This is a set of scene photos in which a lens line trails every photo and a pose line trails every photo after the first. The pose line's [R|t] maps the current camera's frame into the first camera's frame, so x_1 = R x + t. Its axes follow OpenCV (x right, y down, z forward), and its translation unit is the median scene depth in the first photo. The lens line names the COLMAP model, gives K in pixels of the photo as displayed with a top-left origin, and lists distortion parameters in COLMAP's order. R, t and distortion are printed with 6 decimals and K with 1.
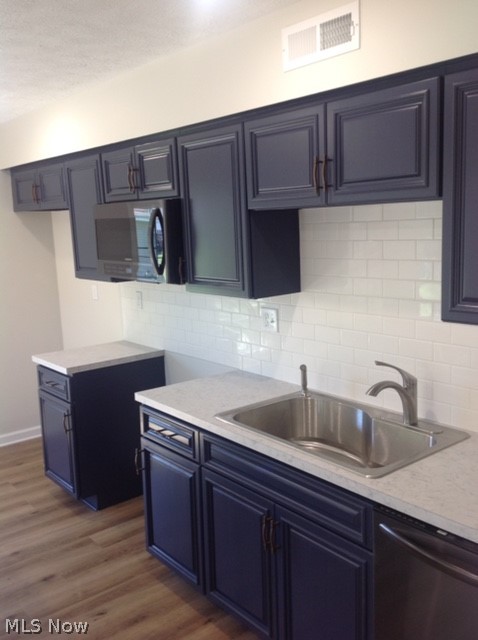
lens RADIAL K [[605.2, 0, 248.8], [0, 605.2, 320.4], [0, 0, 1]] dist [0.133021, -0.305892]
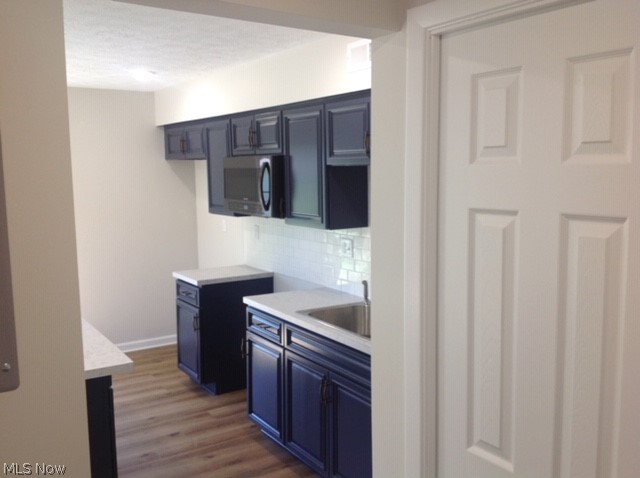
lens RADIAL K [[605.2, 0, 318.1], [0, 605.2, 240.2], [0, 0, 1]] dist [0.133021, -0.305892]
pose [[0.992617, 0.038094, -0.115153, 0.123938], [-0.042910, 0.998292, -0.039637, 0.038012], [0.113446, 0.044286, 0.992557, -0.315124]]
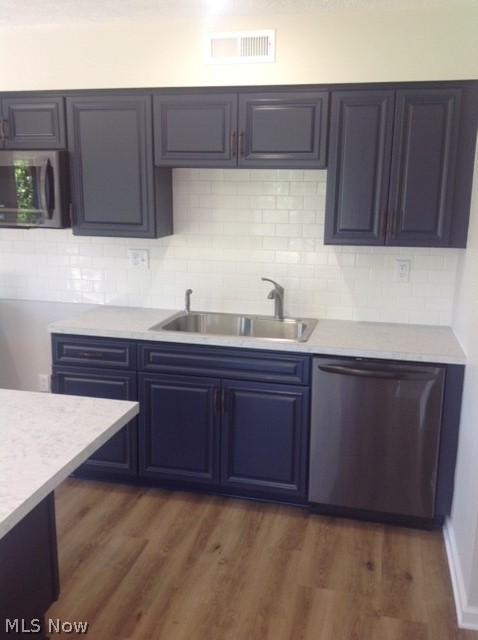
lens RADIAL K [[605.2, 0, 248.8], [0, 605.2, 320.4], [0, 0, 1]] dist [0.133021, -0.305892]
pose [[0.799798, -0.080995, 0.594780, -0.533478], [0.055370, 0.996585, 0.061257, 0.059988], [-0.597711, -0.016060, 0.801551, -0.115721]]
